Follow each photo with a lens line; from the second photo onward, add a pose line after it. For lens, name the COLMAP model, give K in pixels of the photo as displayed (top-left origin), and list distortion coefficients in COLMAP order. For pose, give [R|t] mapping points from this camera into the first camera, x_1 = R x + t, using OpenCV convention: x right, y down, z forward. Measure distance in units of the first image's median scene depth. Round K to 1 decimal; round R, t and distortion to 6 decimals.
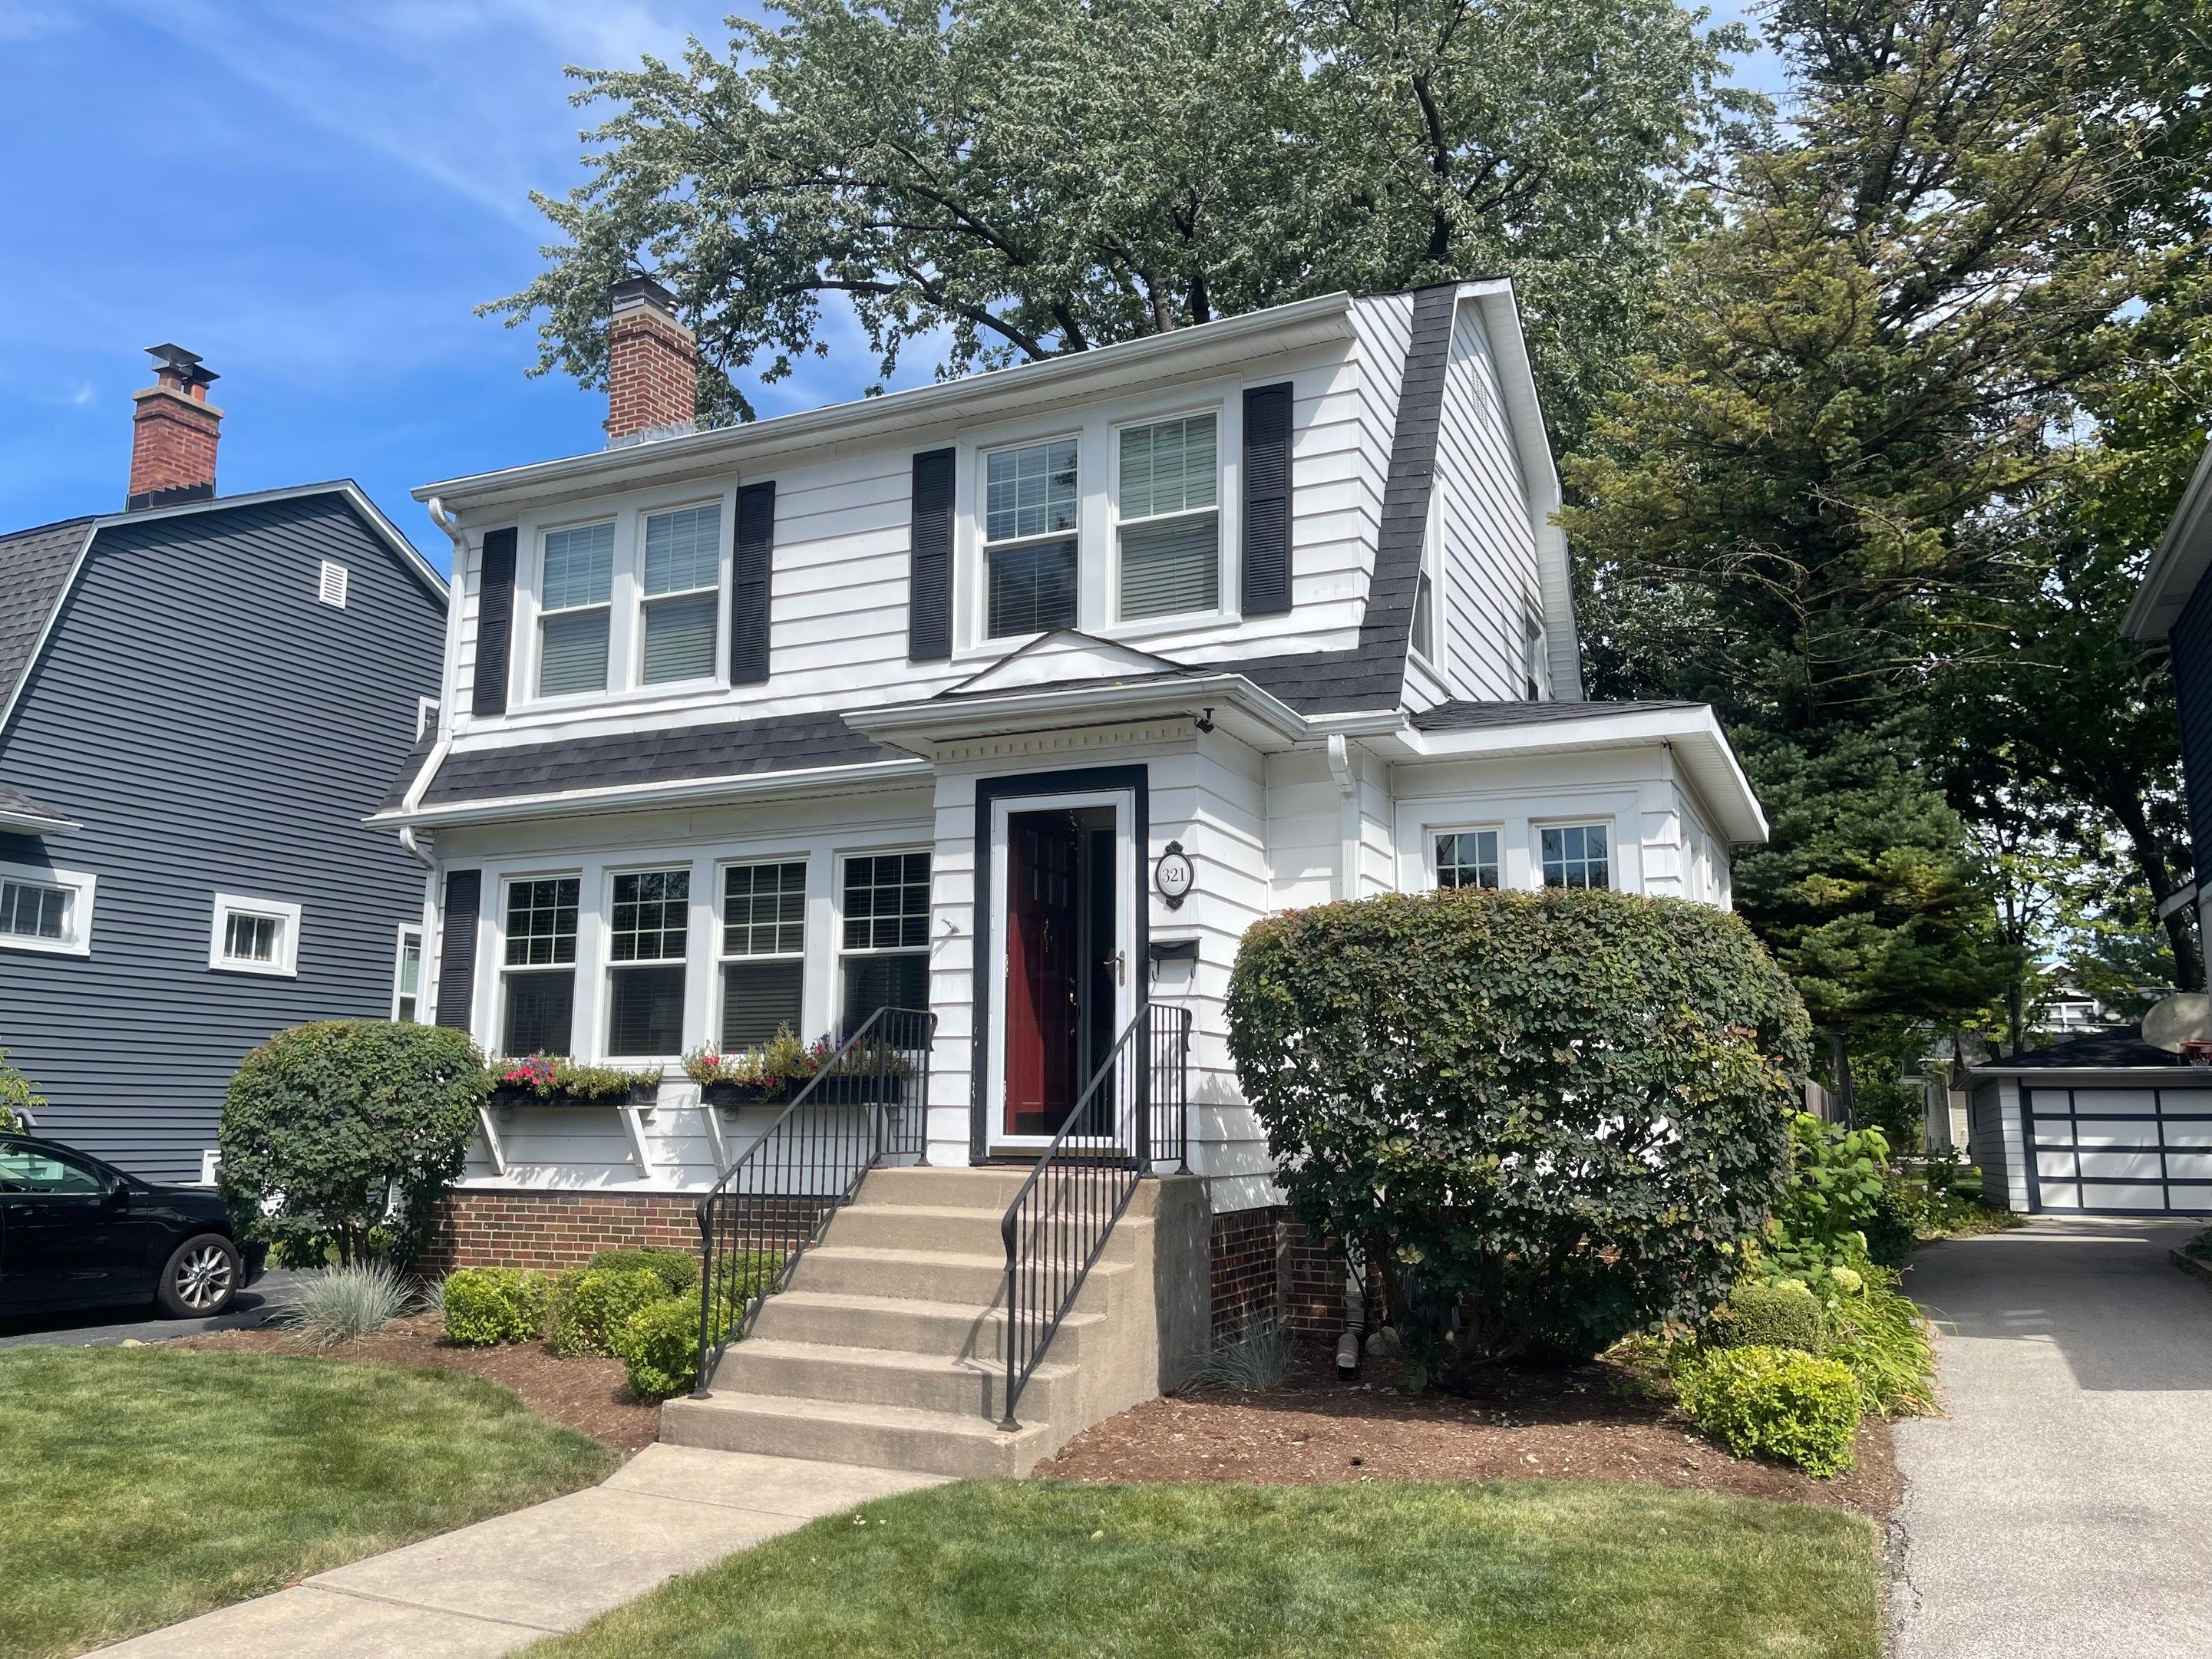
lens RADIAL K [[1671.5, 0, 1124.5], [0, 1671.5, 837.9], [0, 0, 1]] dist [0.044168, -0.037993]
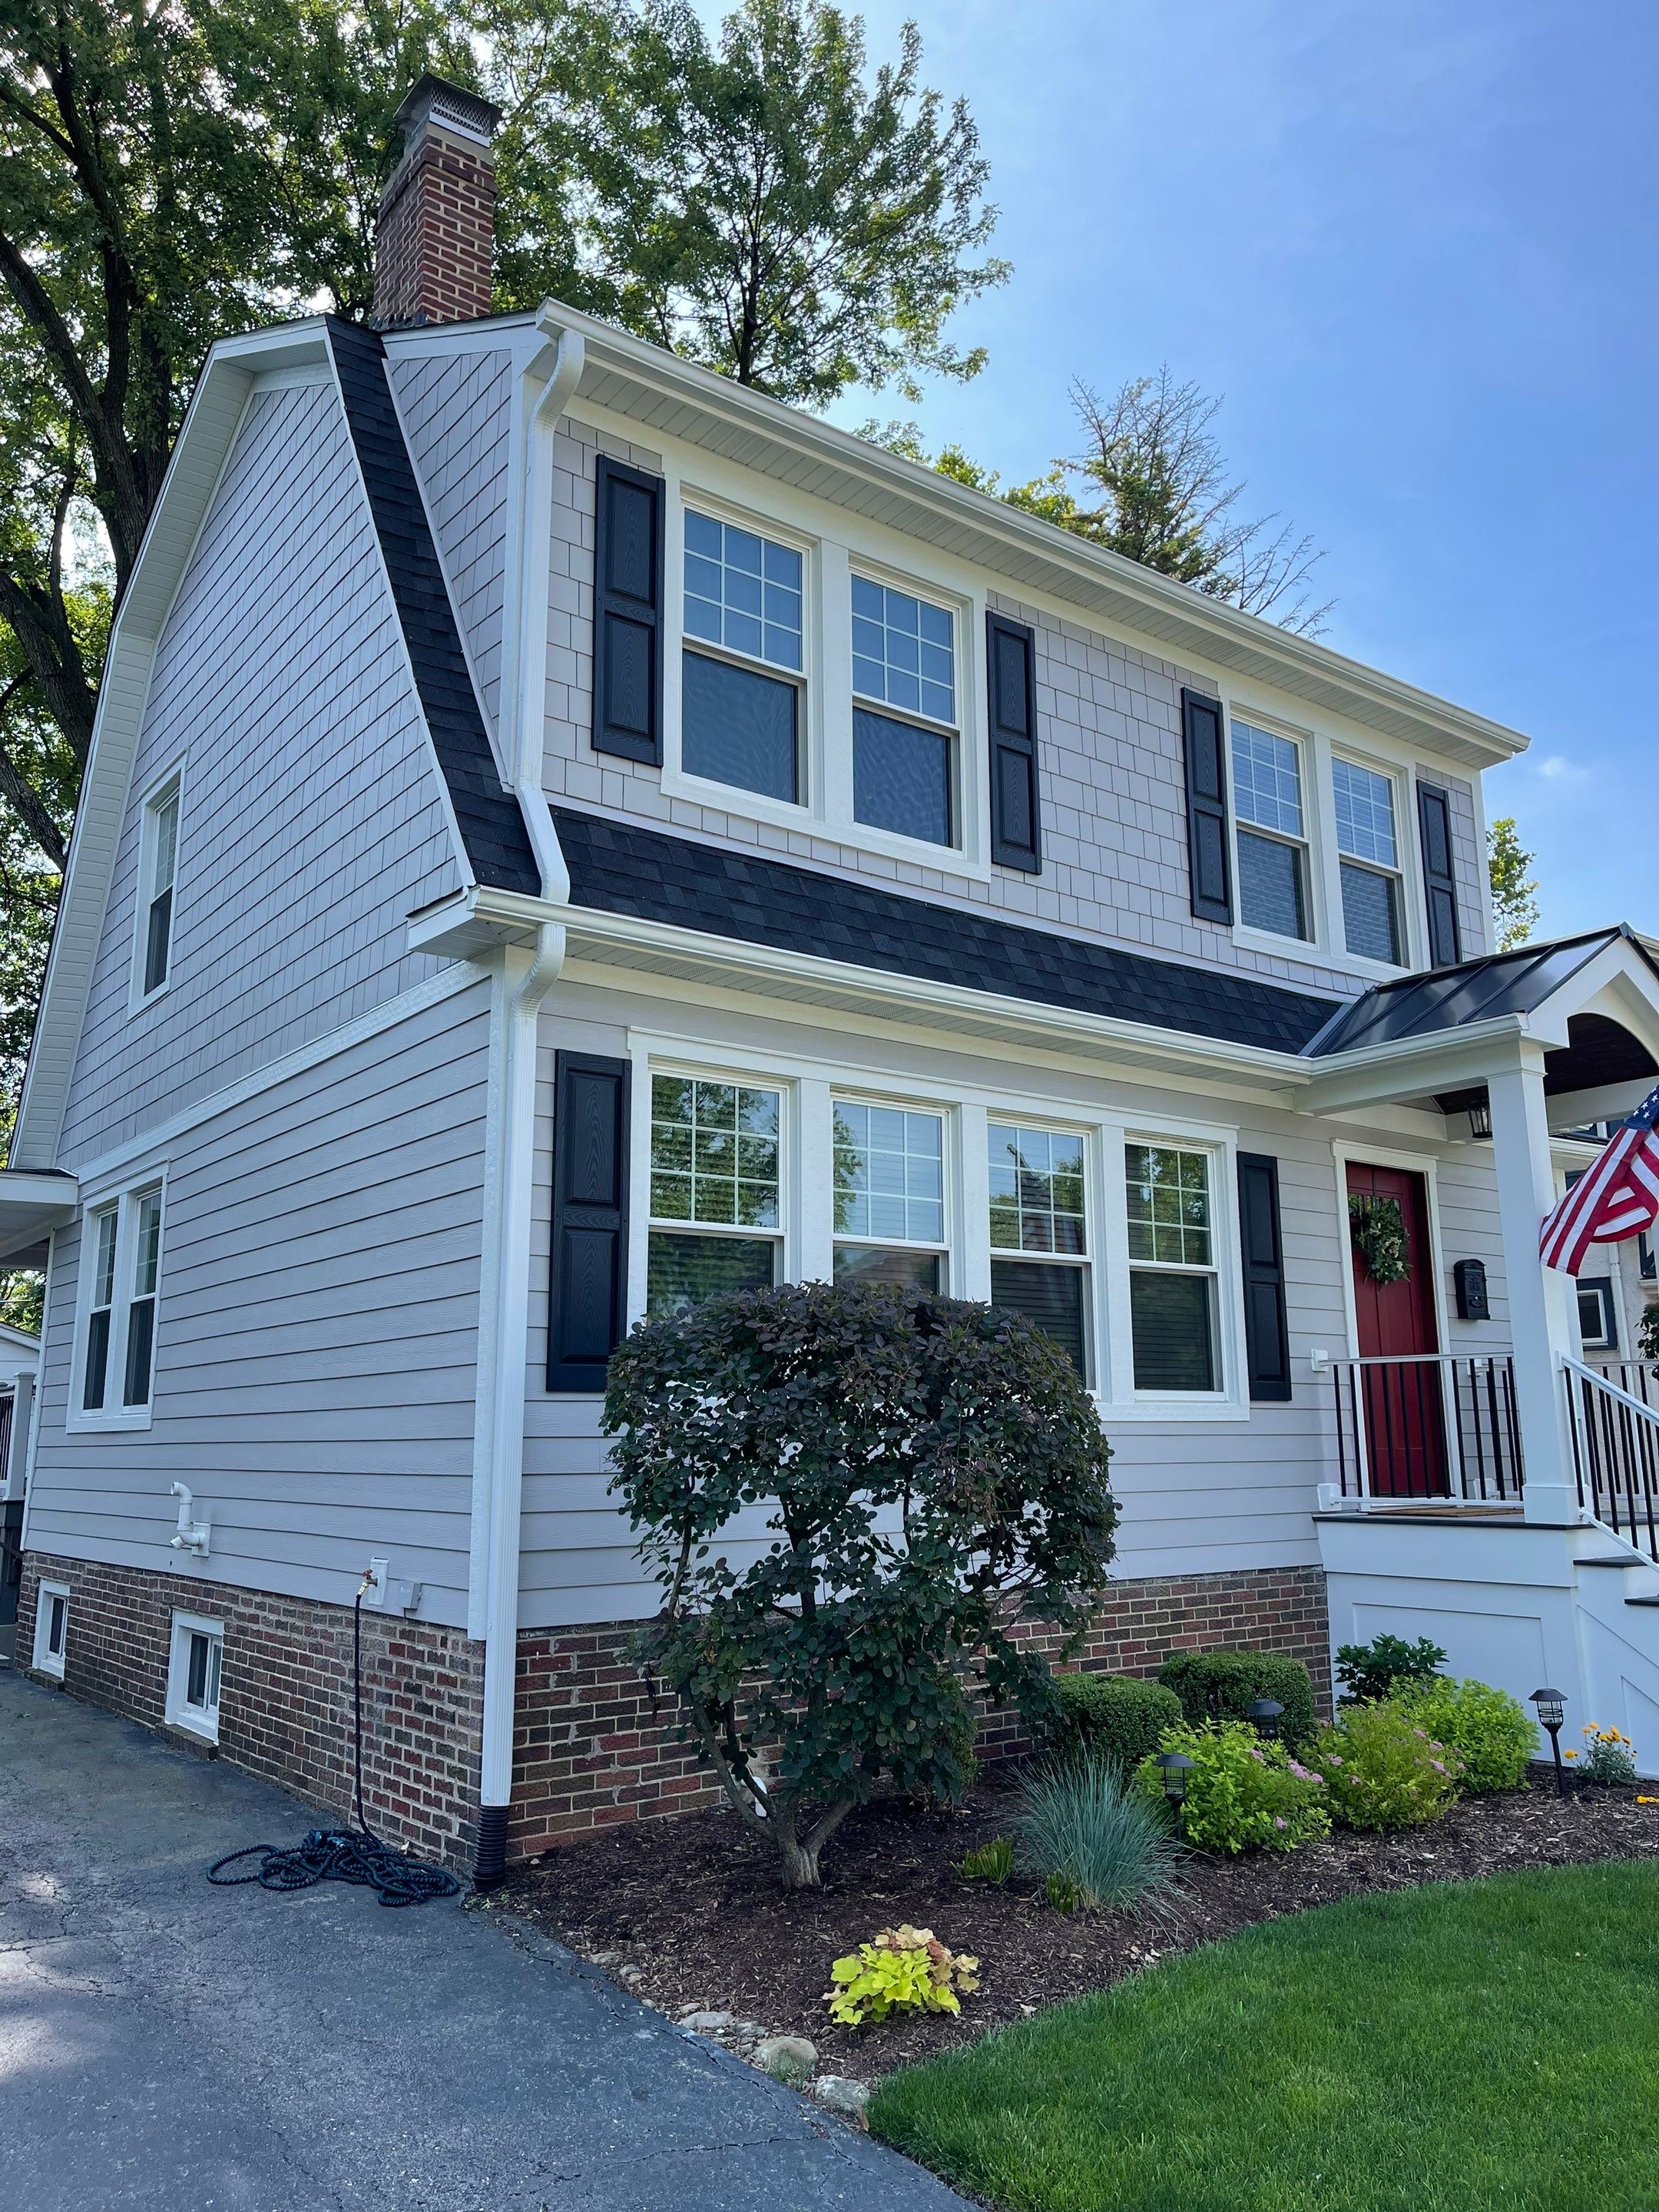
lens RADIAL K [[1671.7, 0, 840.8], [0, 1671.7, 1115.6], [0, 0, 1]] dist [0.044168, -0.037993]
pose [[0.471510, 0.160502, 0.867132, -0.883893], [-0.138297, 0.984589, -0.107042, 0.099013], [-0.870949, -0.069450, 0.486440, 0.709887]]
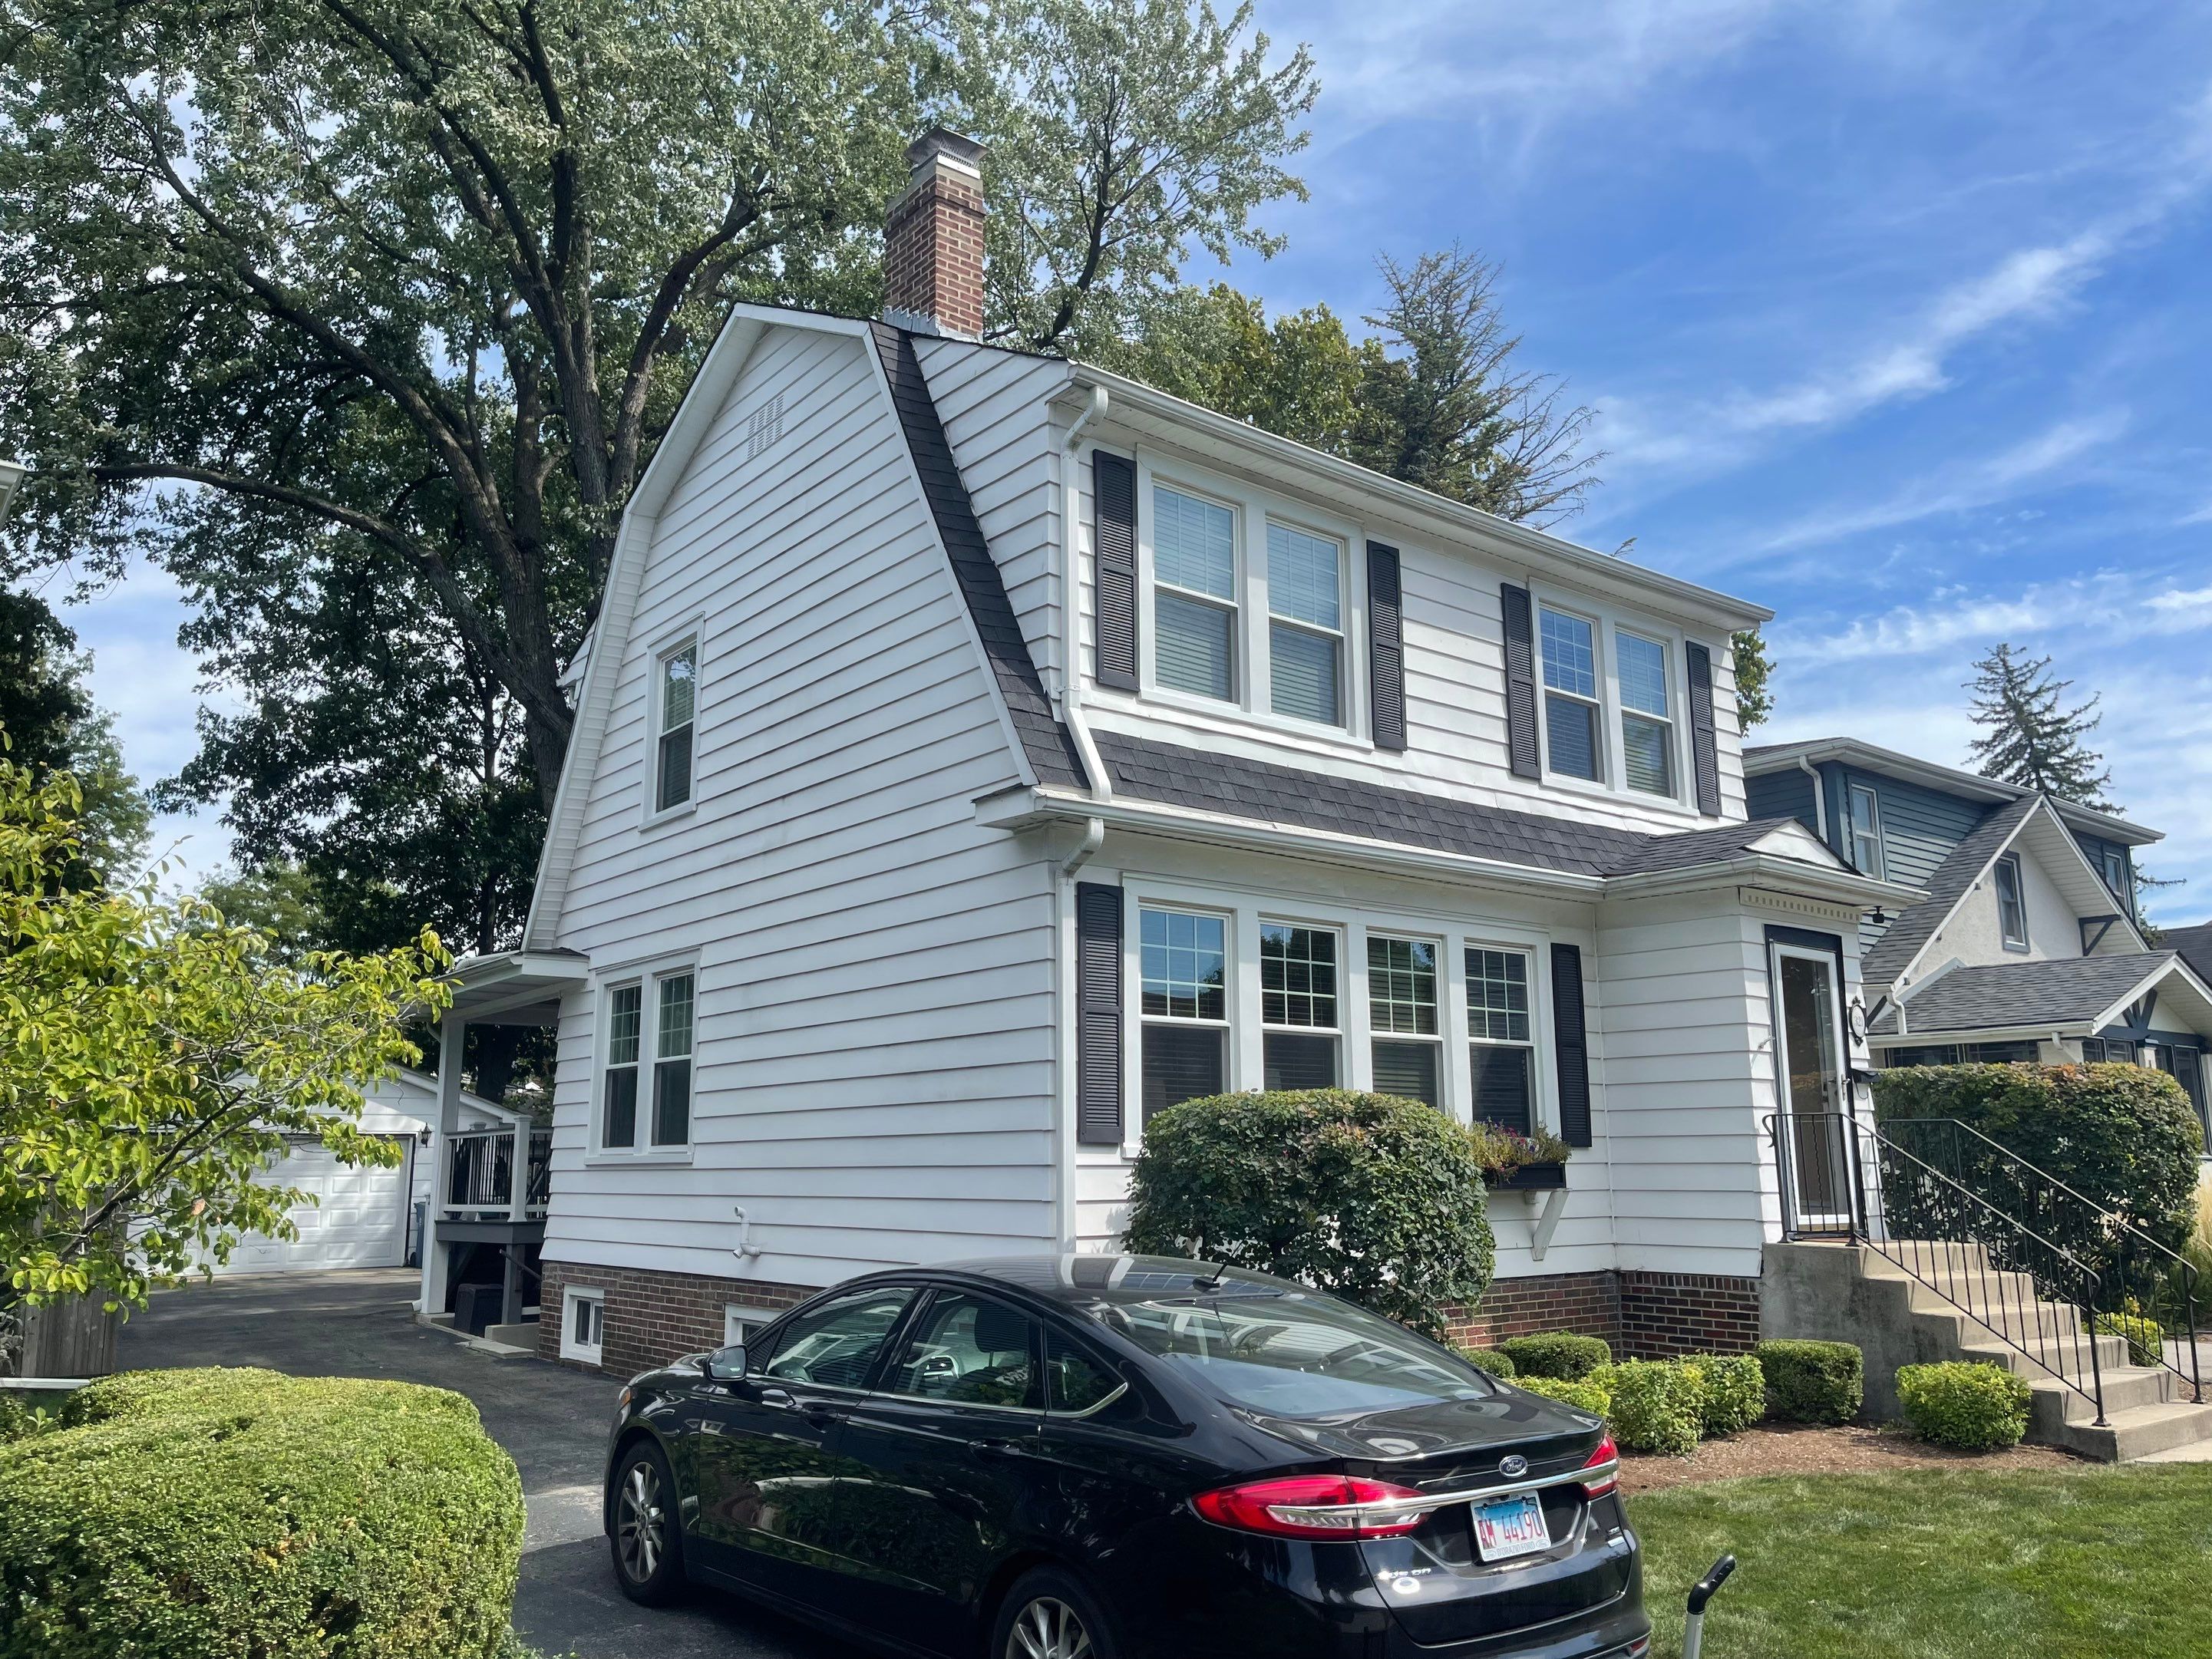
lens RADIAL K [[1671.5, 0, 1119.6], [0, 1671.5, 837.4], [0, 0, 1]] dist [0.044168, -0.037993]
pose [[0.450238, 0.165441, 0.877448, -1.140607], [-0.140759, 0.983549, -0.113220, 0.089280], [-0.881744, -0.072533, 0.466118, 0.688576]]
